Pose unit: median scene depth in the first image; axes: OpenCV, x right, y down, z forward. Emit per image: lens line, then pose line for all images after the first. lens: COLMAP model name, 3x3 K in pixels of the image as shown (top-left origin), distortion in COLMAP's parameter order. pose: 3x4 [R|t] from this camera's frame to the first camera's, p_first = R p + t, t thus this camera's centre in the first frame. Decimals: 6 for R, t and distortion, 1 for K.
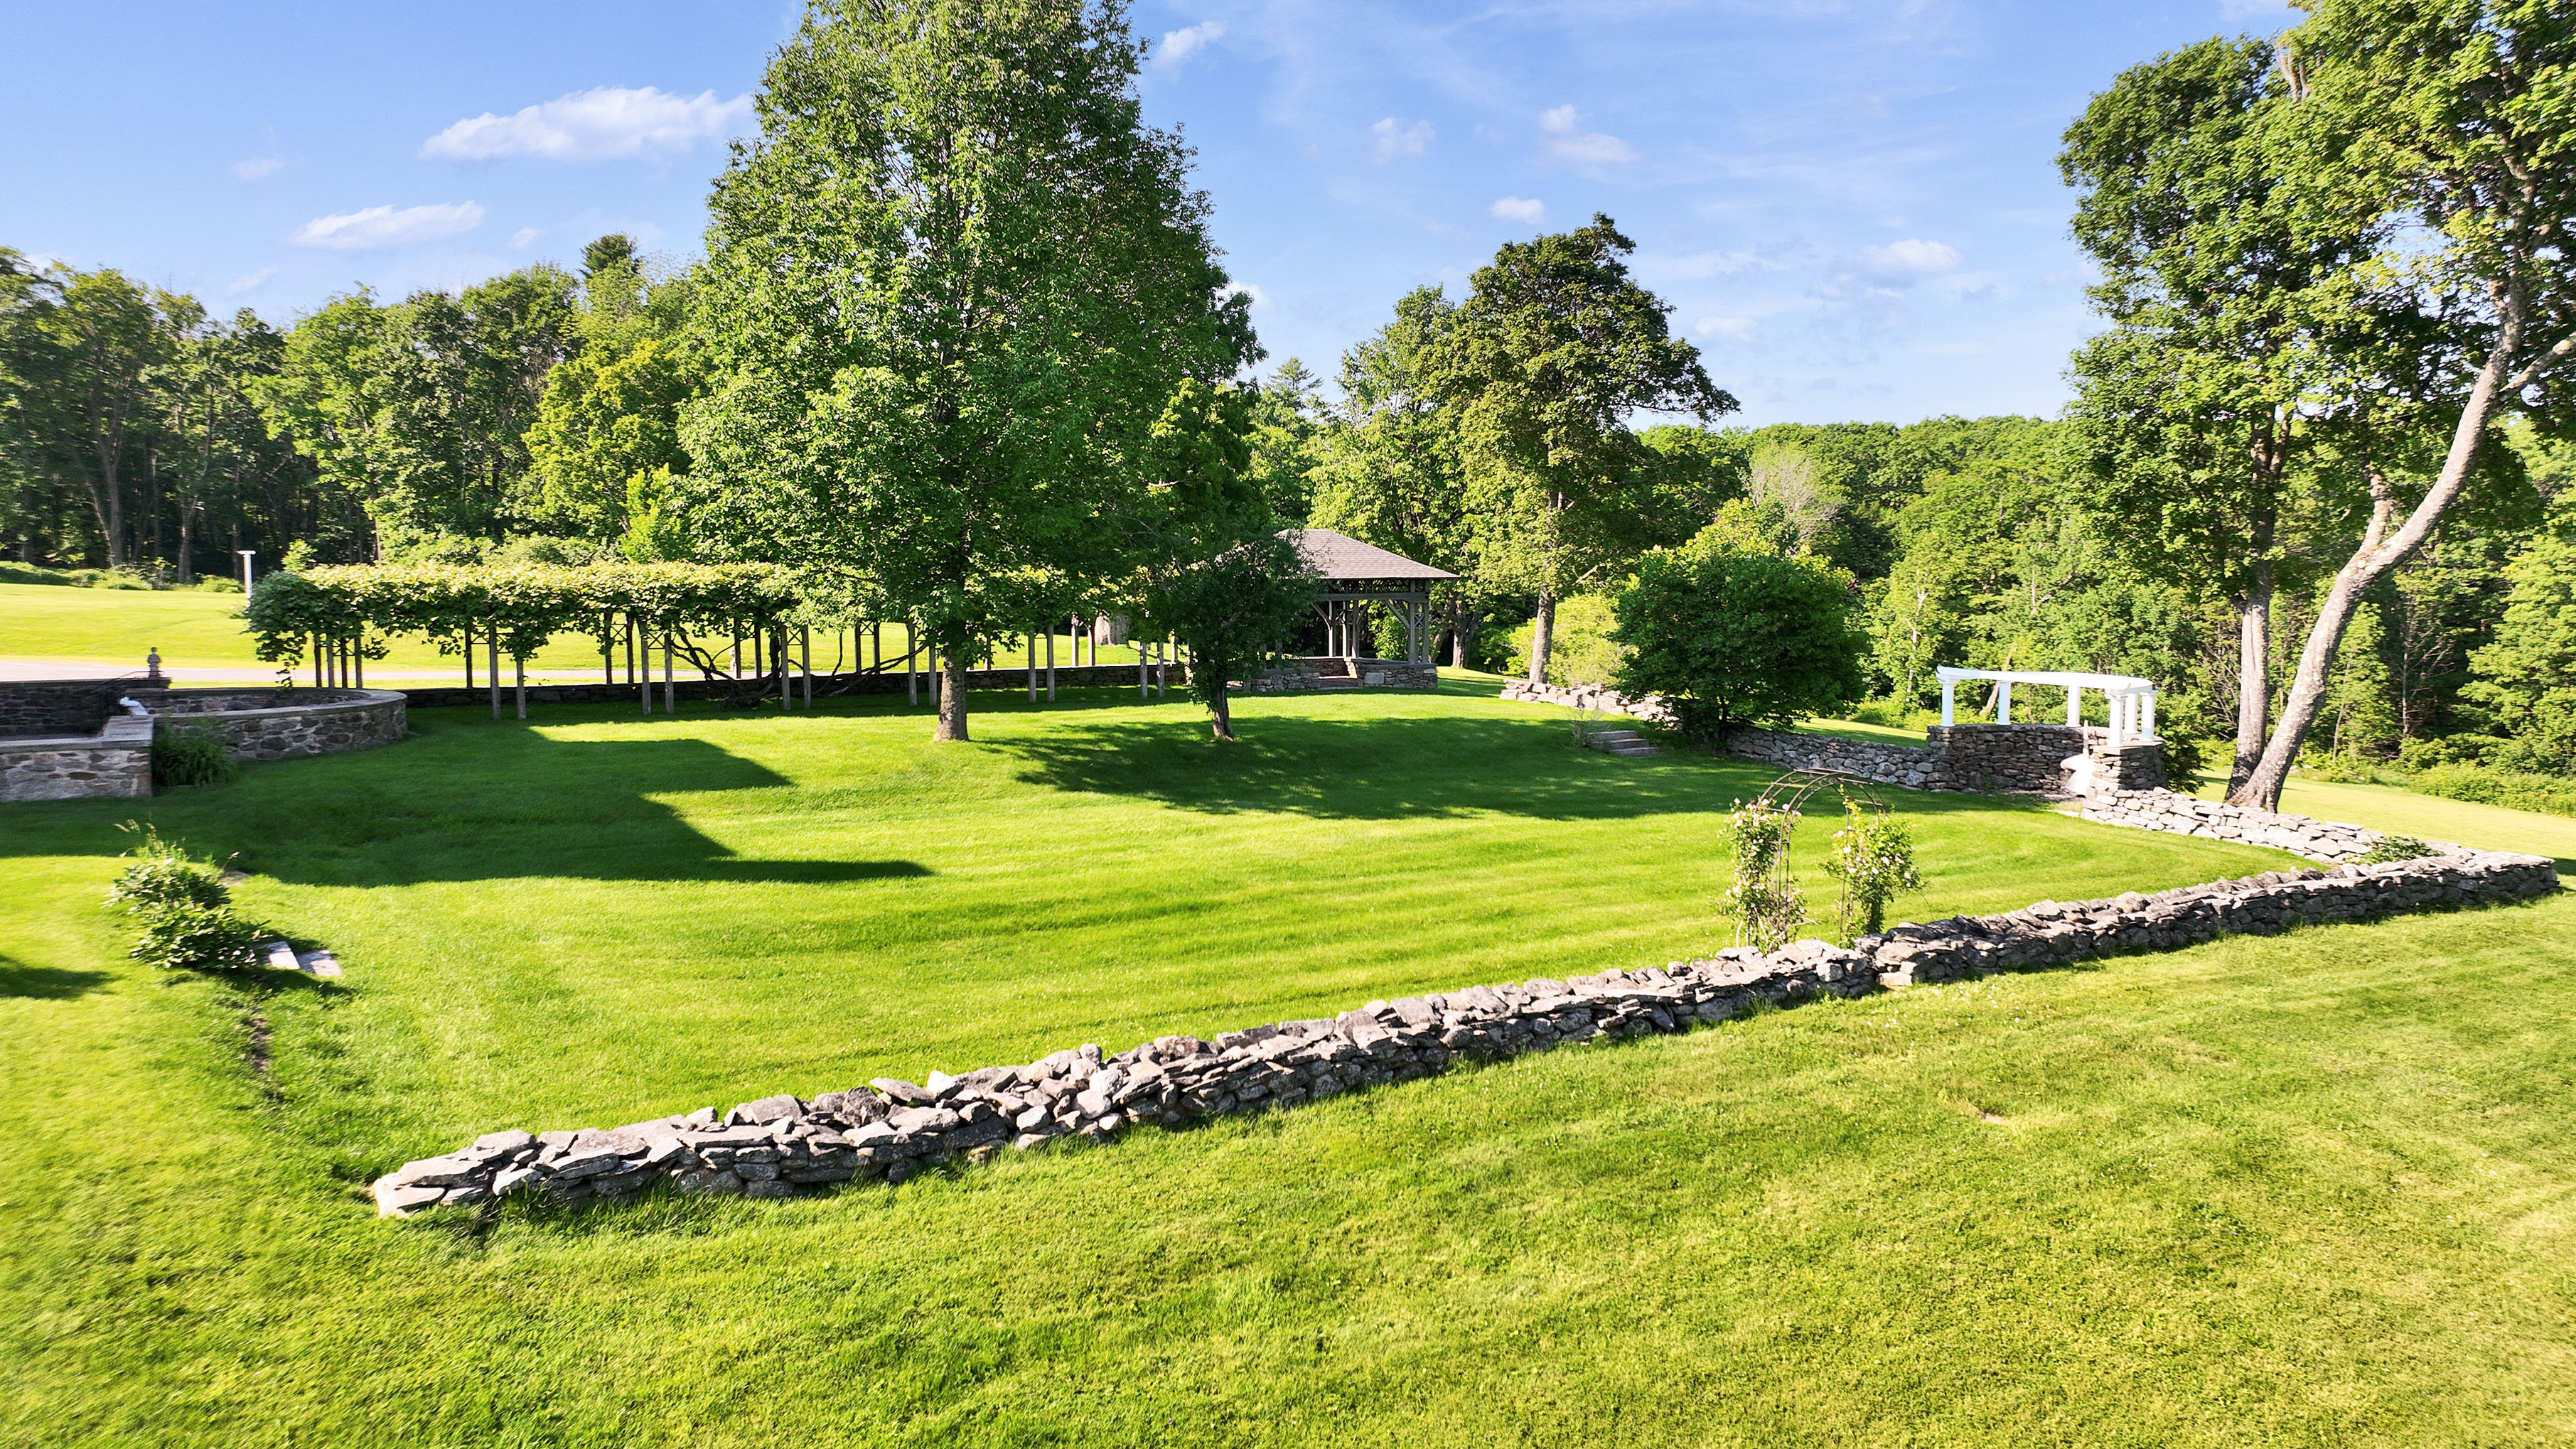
lens RADIAL K [[1799.8, 0, 1288.0], [0, 1799.8, 724.5], [0, 0, 1]] dist [-0.004731, 0.023293]
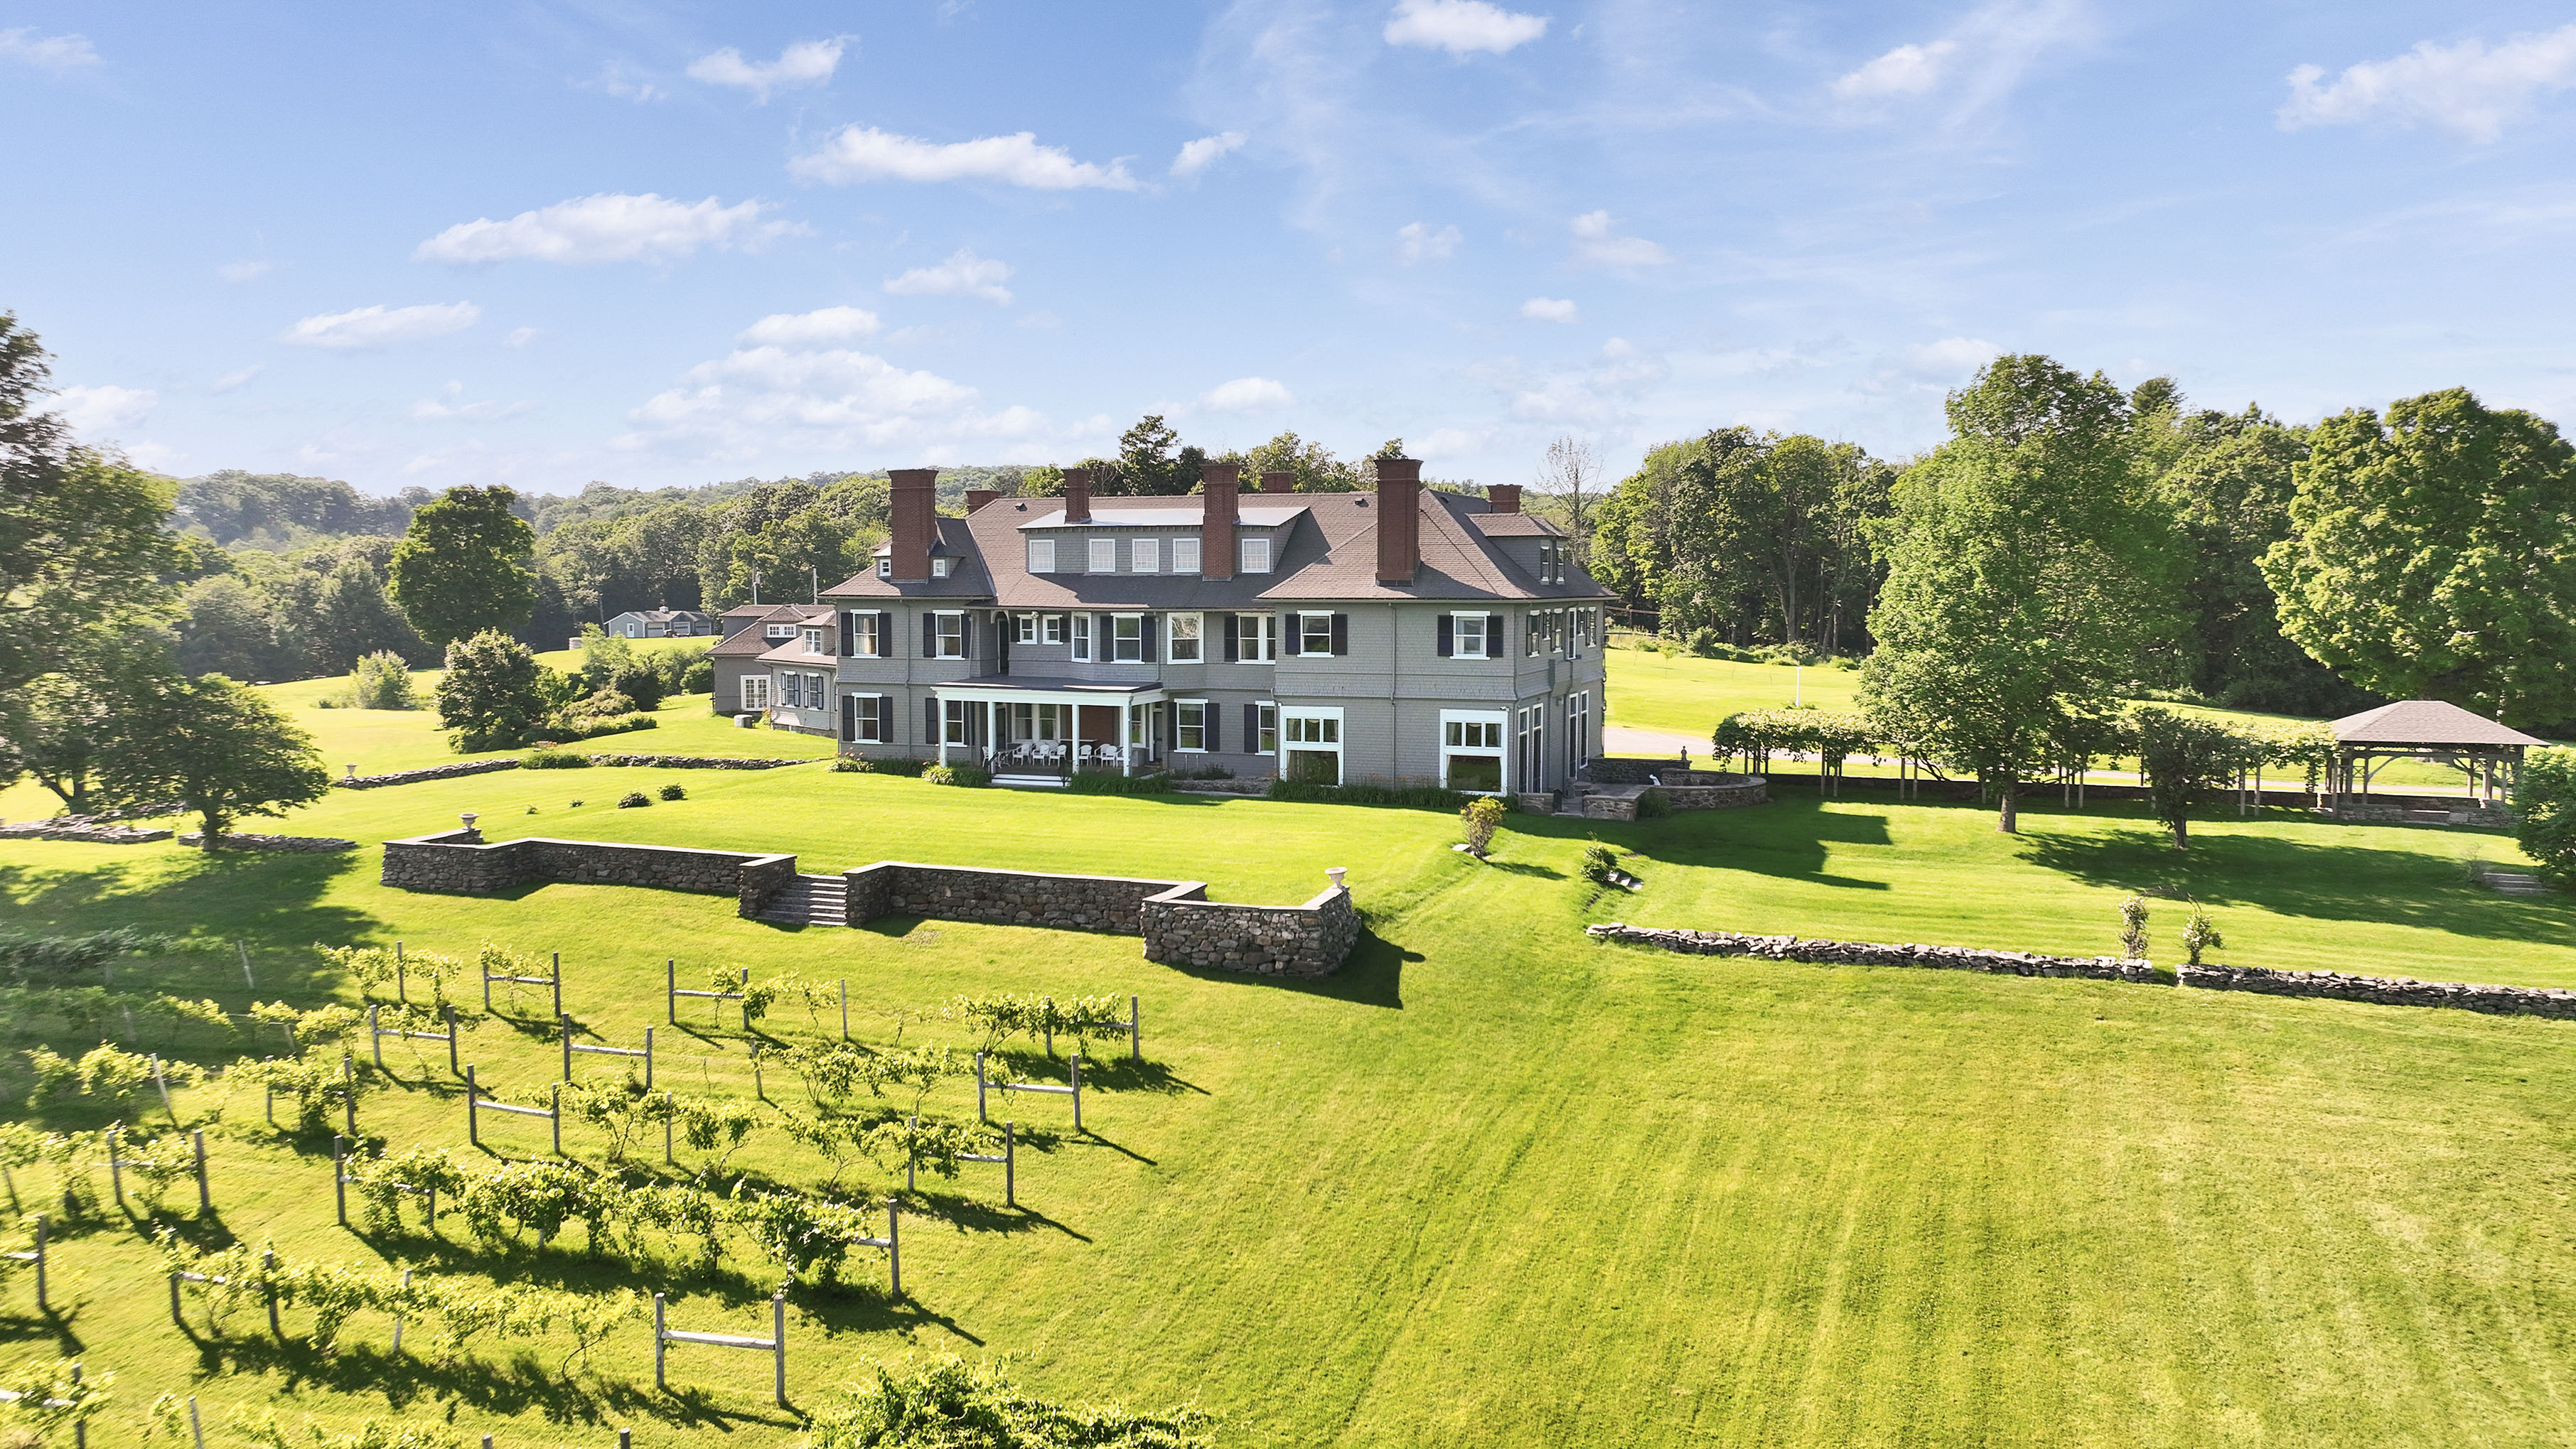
lens RADIAL K [[1799.8, 0, 1288.0], [0, 1799.8, 724.5], [0, 0, 1]] dist [-0.004731, 0.023293]
pose [[0.630052, 0.055980, -0.774533, 0.662886], [-0.069863, 0.997440, 0.015260, -0.065629], [0.773404, 0.044496, 0.632350, -0.638044]]
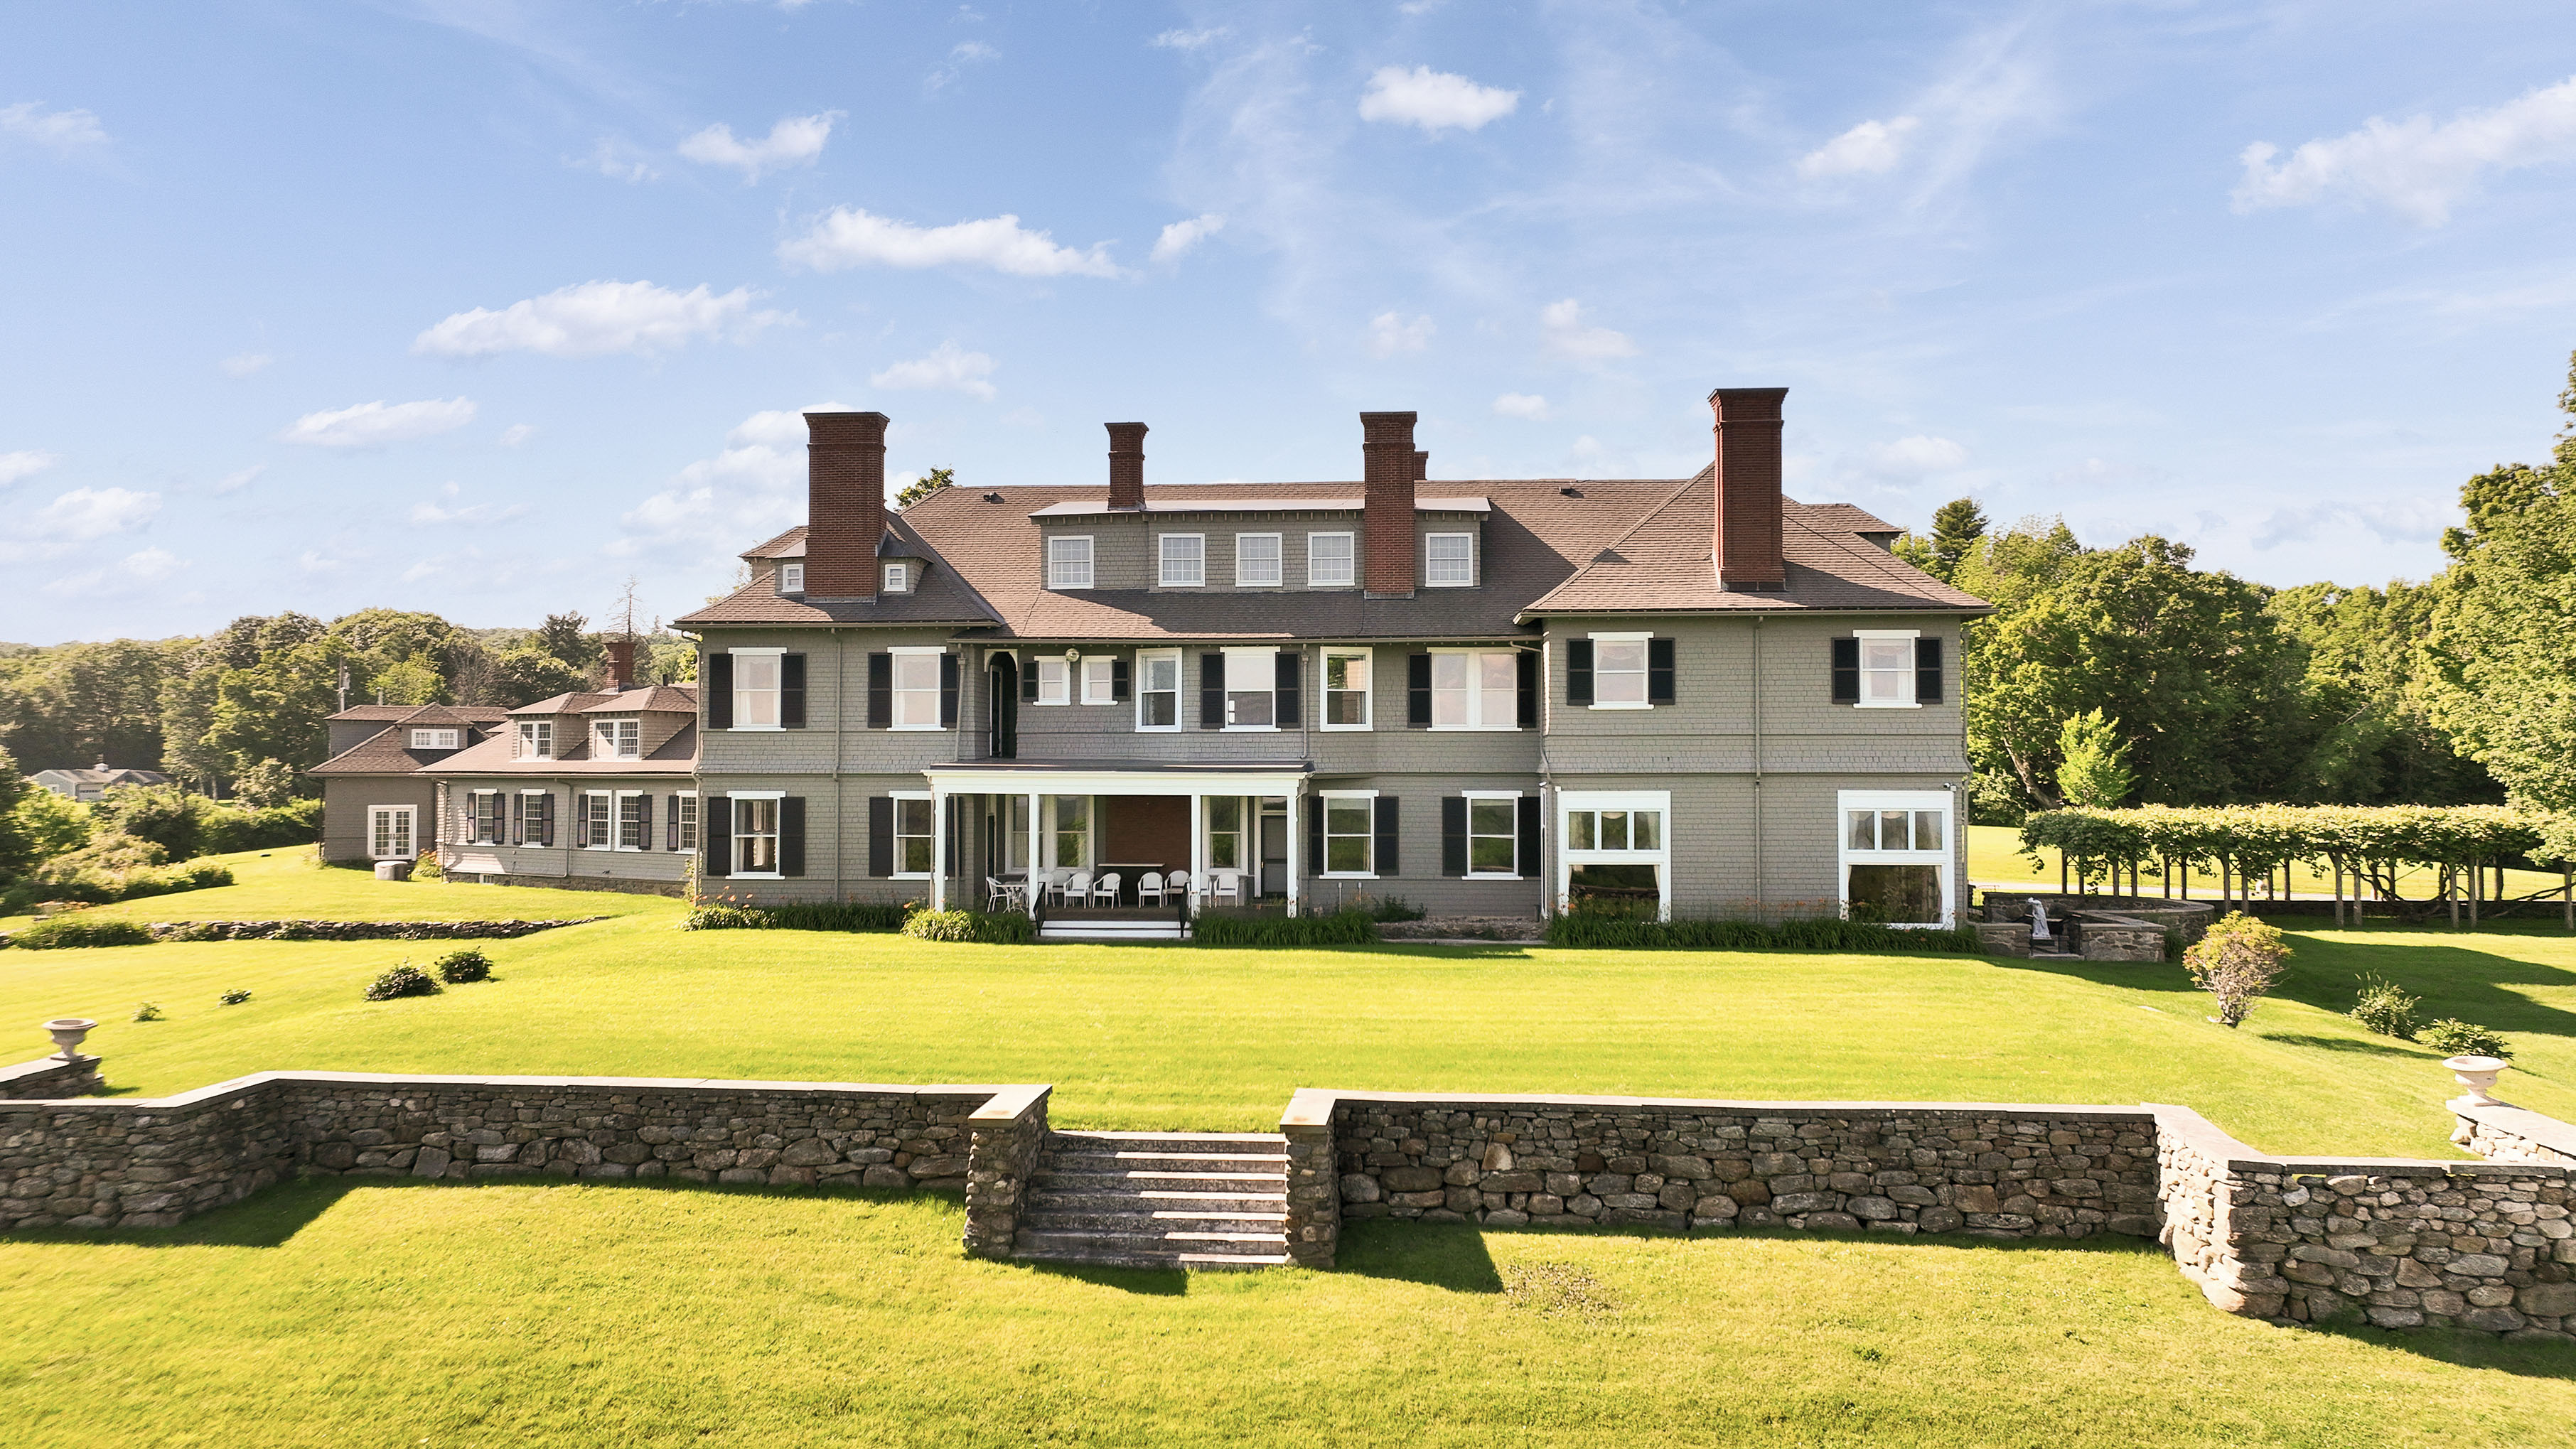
lens RADIAL K [[1799.8, 0, 1288.0], [0, 1799.8, 724.5], [0, 0, 1]] dist [-0.004731, 0.023293]
pose [[0.816378, -0.018997, -0.577206, -0.225049], [-0.049696, 0.993441, -0.102985, 0.021474], [0.575376, 0.112759, 0.810079, -0.485475]]
